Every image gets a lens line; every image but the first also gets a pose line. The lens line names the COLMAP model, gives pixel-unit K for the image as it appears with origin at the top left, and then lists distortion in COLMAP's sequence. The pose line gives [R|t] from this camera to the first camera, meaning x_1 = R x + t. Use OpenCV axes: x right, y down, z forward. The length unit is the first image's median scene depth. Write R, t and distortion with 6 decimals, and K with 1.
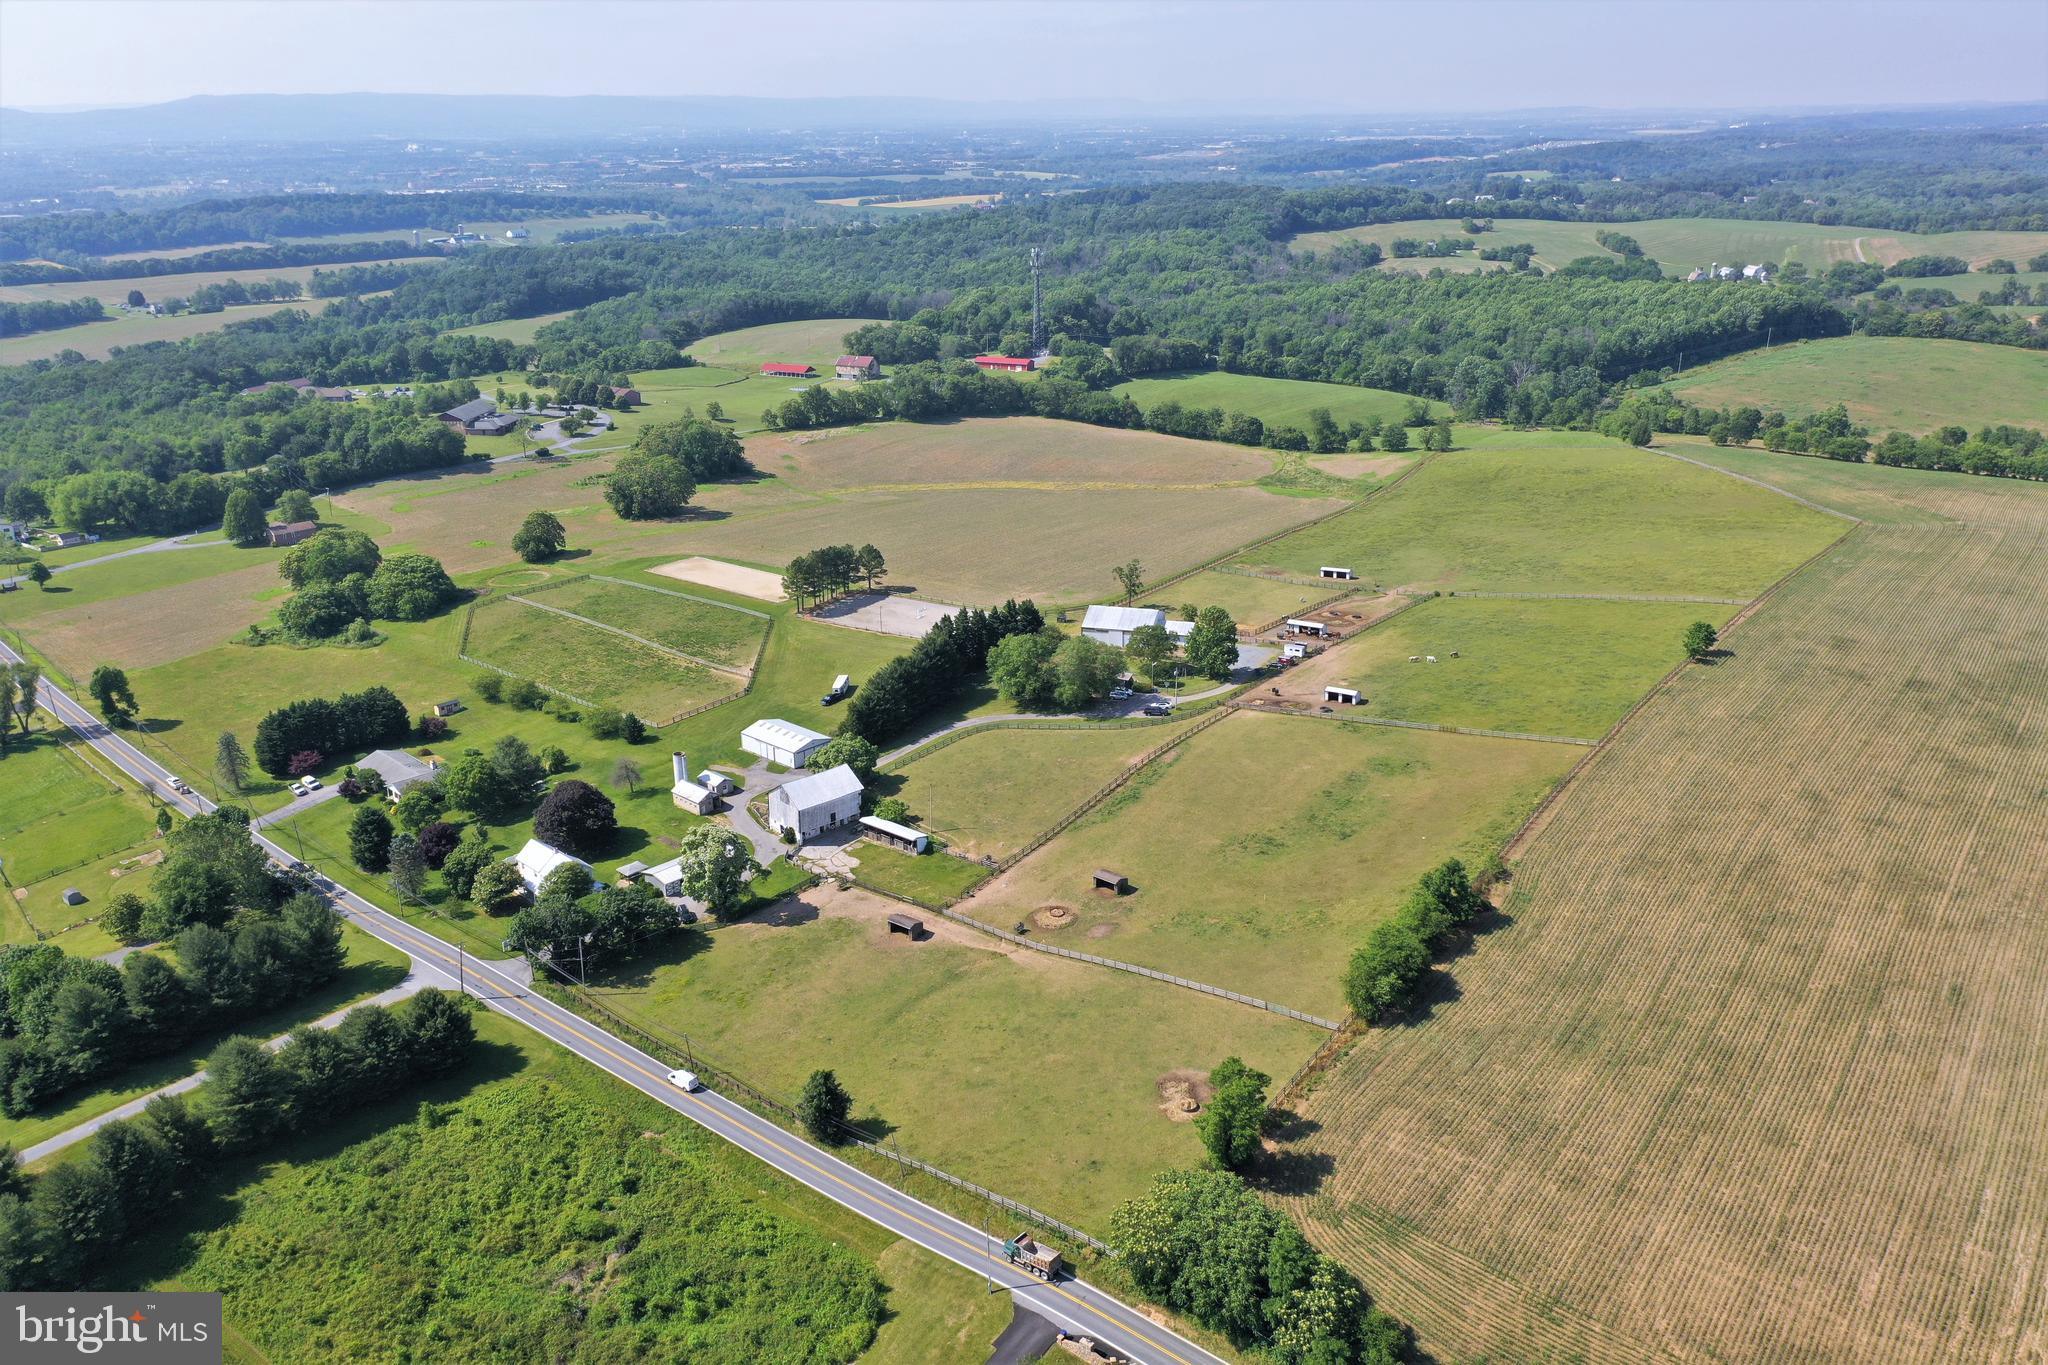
lens RADIAL K [[1623.8, 0, 1022.3], [0, 1623.8, 679.4], [0, 0, 1]] dist [0.002172, 0.000064]
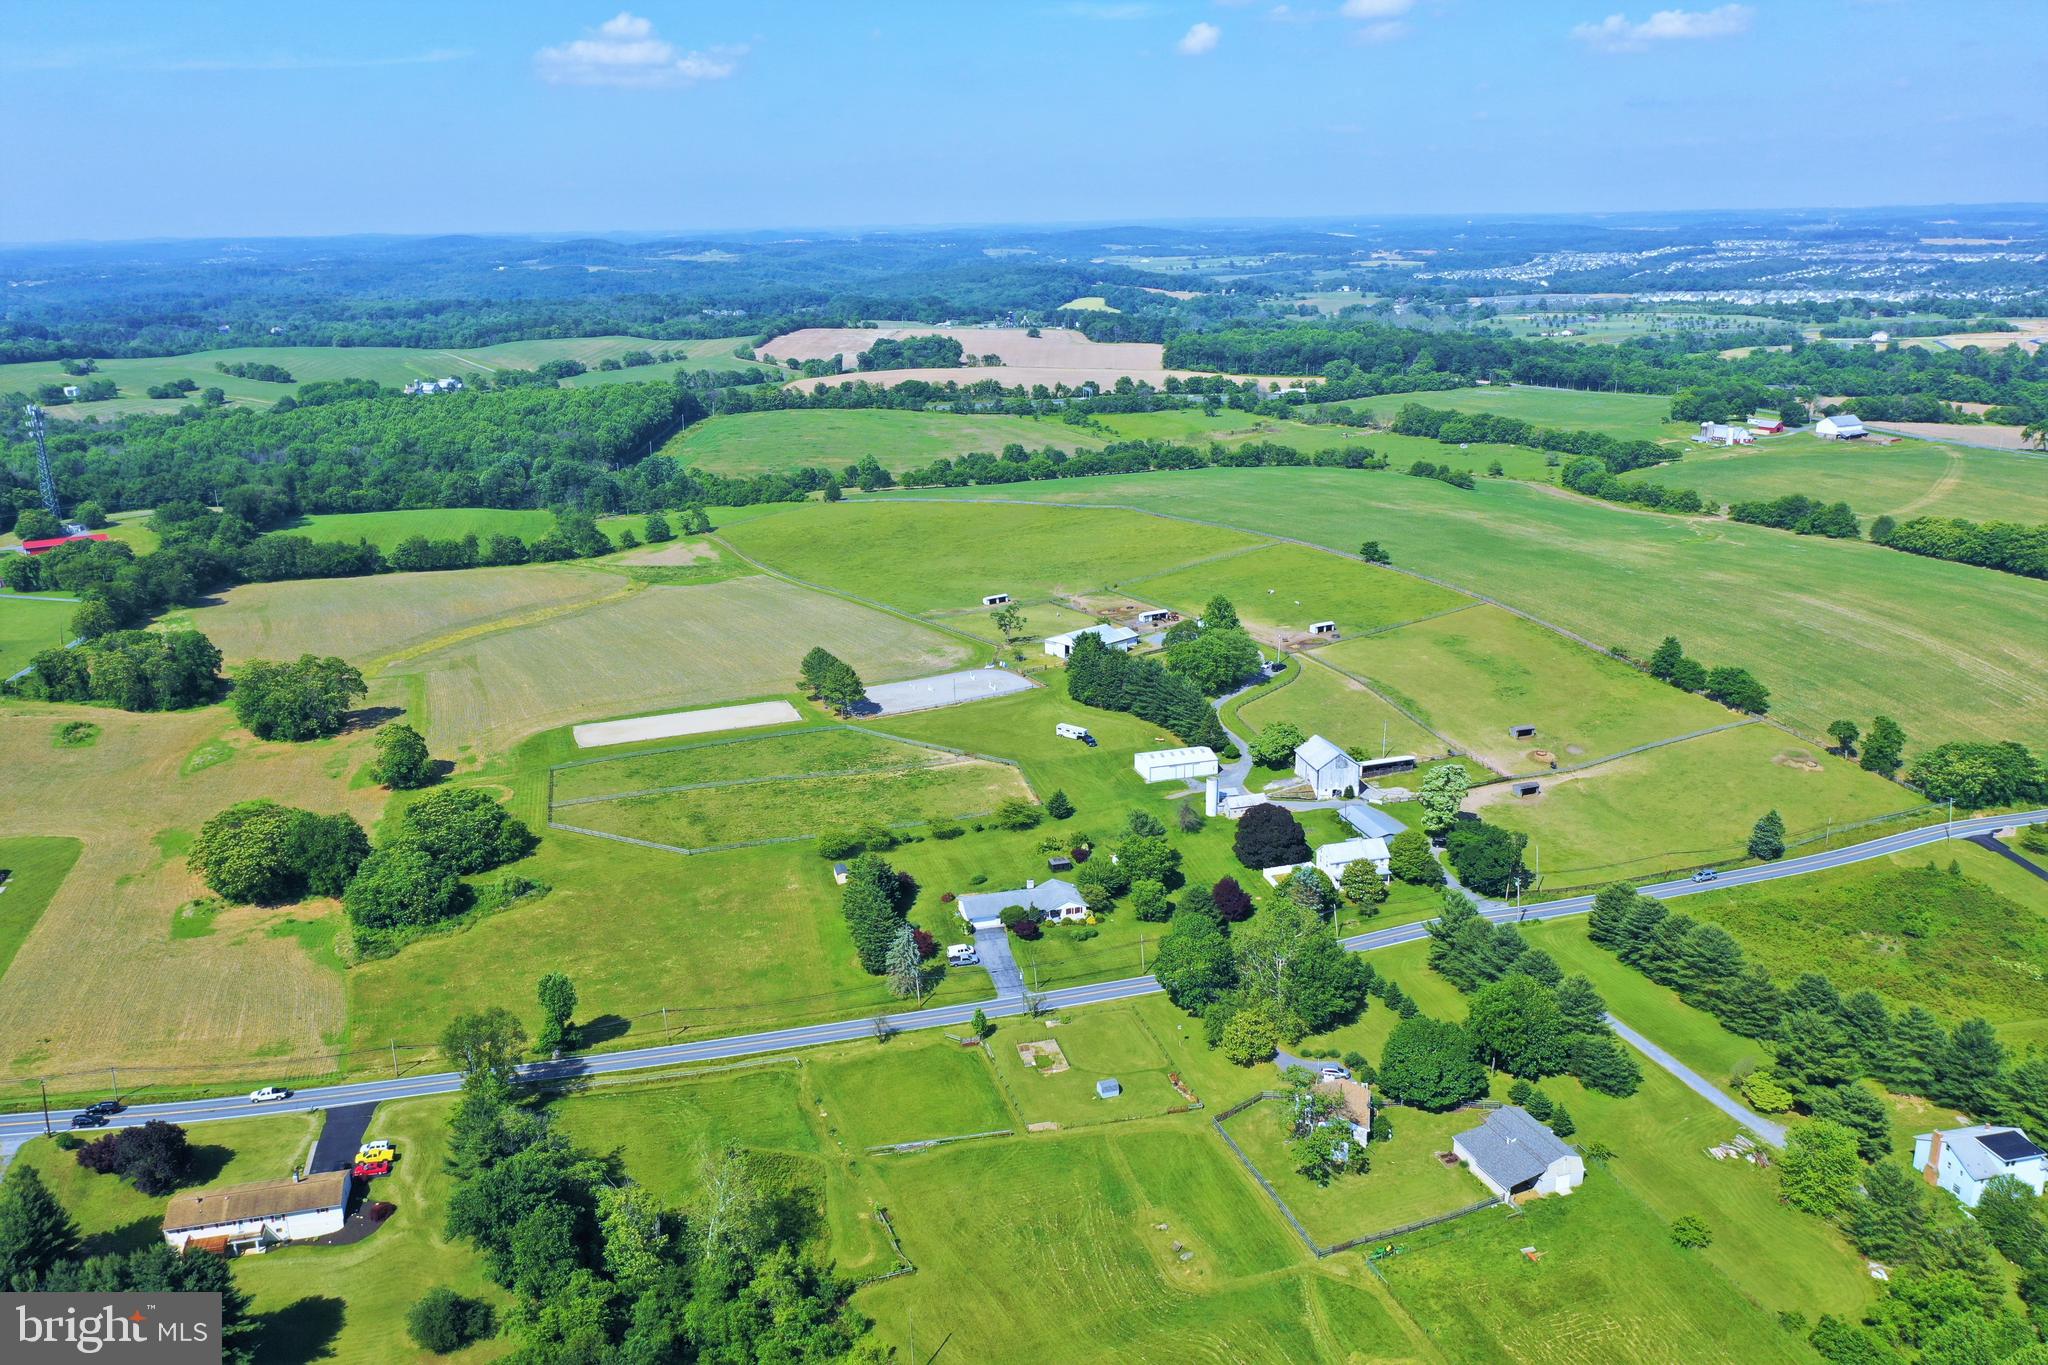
lens RADIAL K [[1623.8, 0, 1025.5], [0, 1623.8, 686.1], [0, 0, 1]] dist [0.002172, 0.000064]
pose [[0.508226, -0.233159, 0.829062, -0.575173], [0.293252, 0.951980, 0.087961, -0.073263], [-0.809759, 0.198420, 0.552195, 0.223716]]
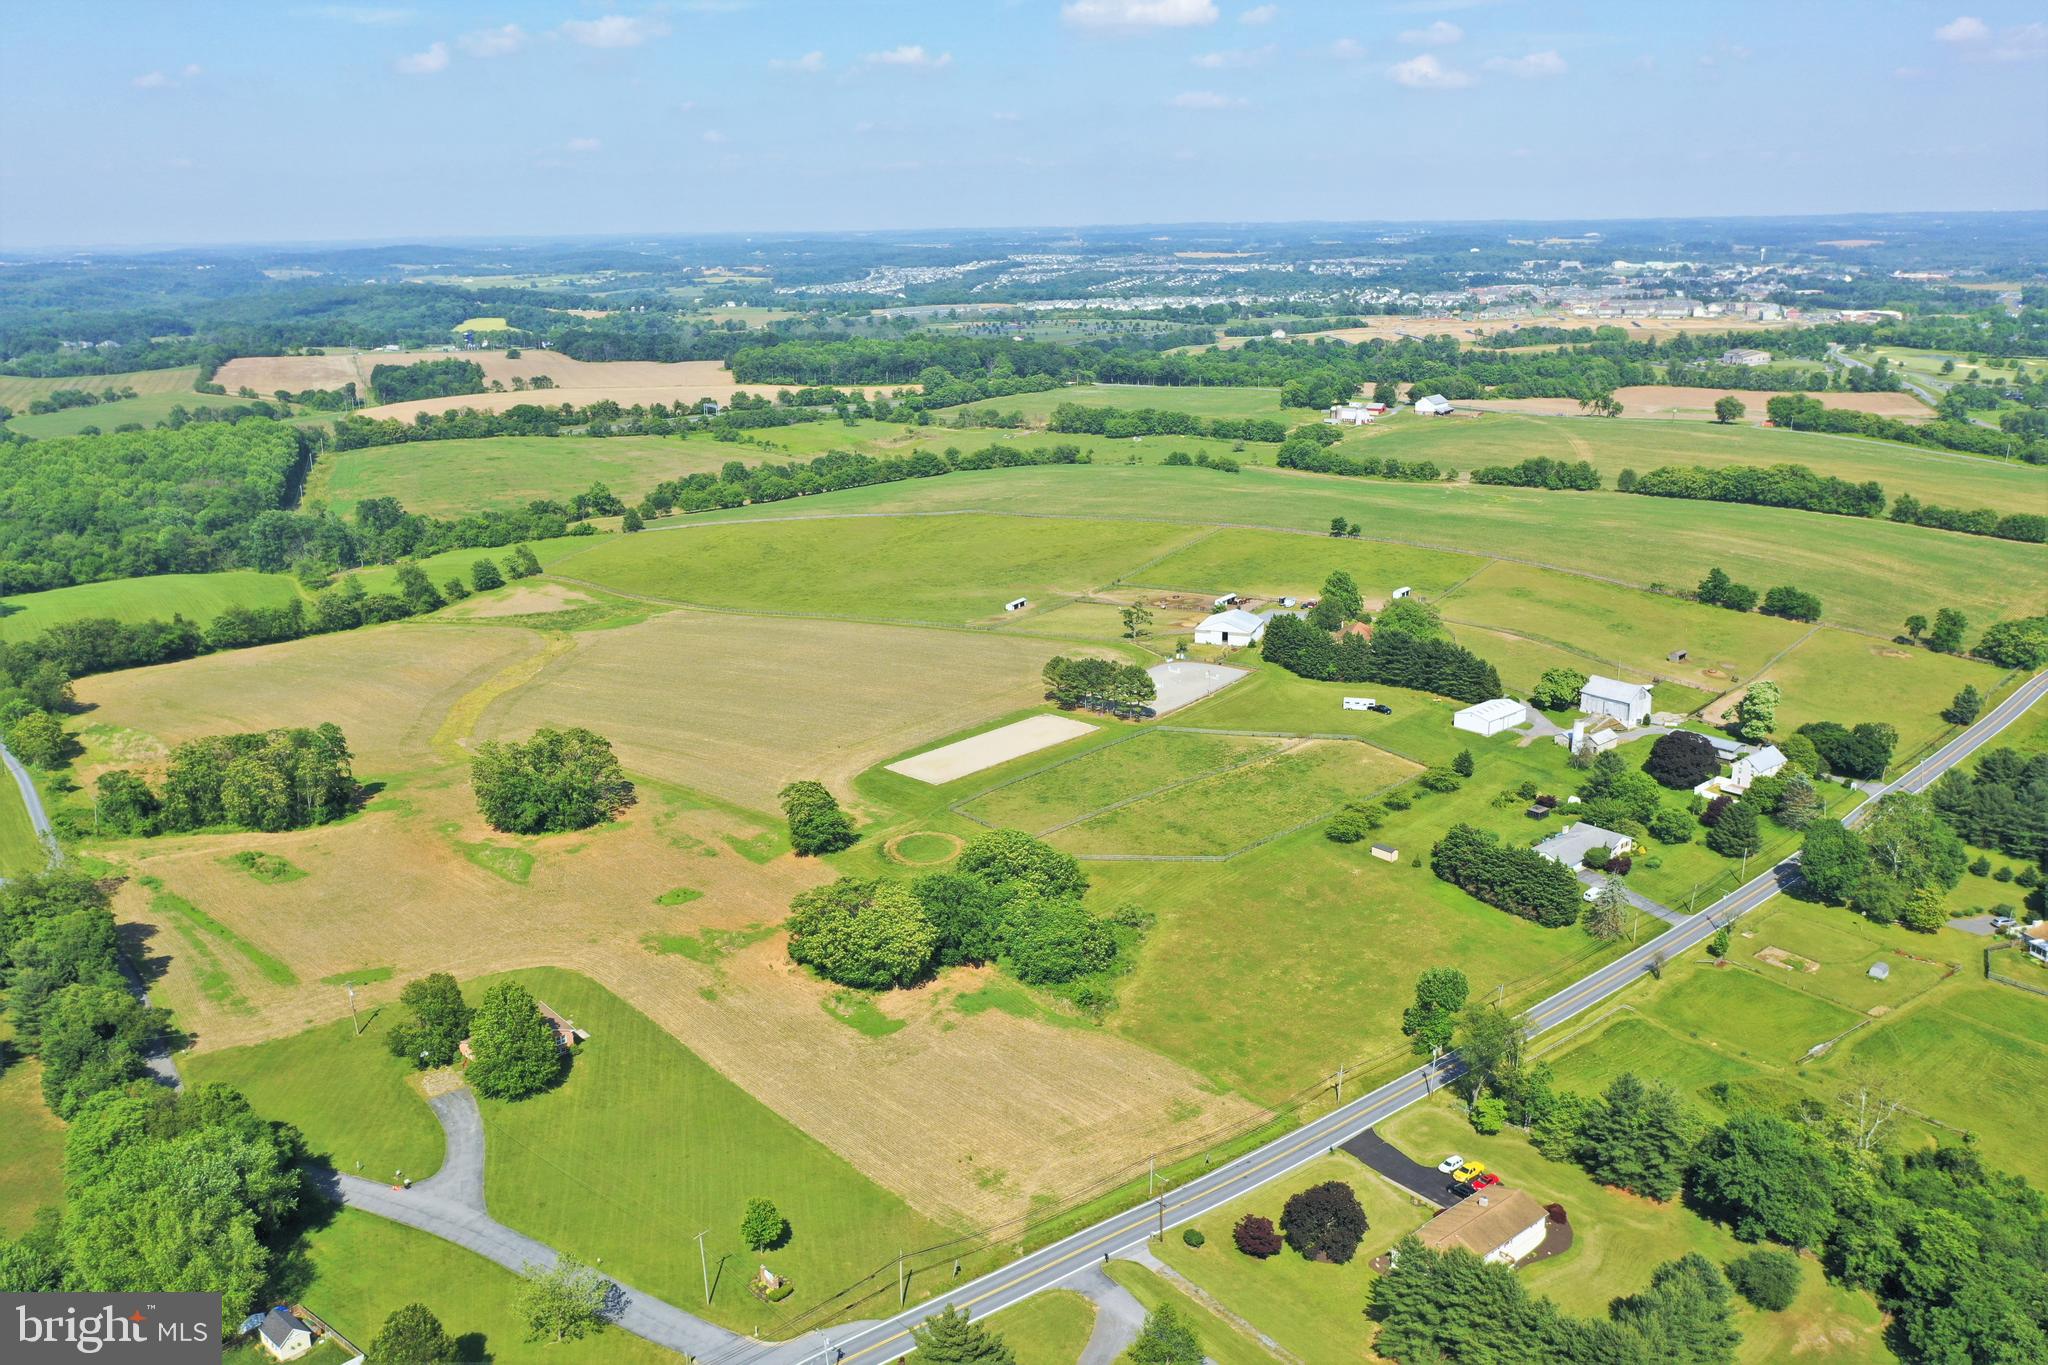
lens RADIAL K [[1623.8, 0, 1027.4], [0, 1623.8, 680.5], [0, 0, 1]] dist [0.002172, 0.000064]
pose [[0.085419, -0.257648, 0.962456, -0.692086], [0.343528, 0.914369, 0.214287, -0.189714], [-0.935250, 0.312326, 0.166613, 0.563777]]
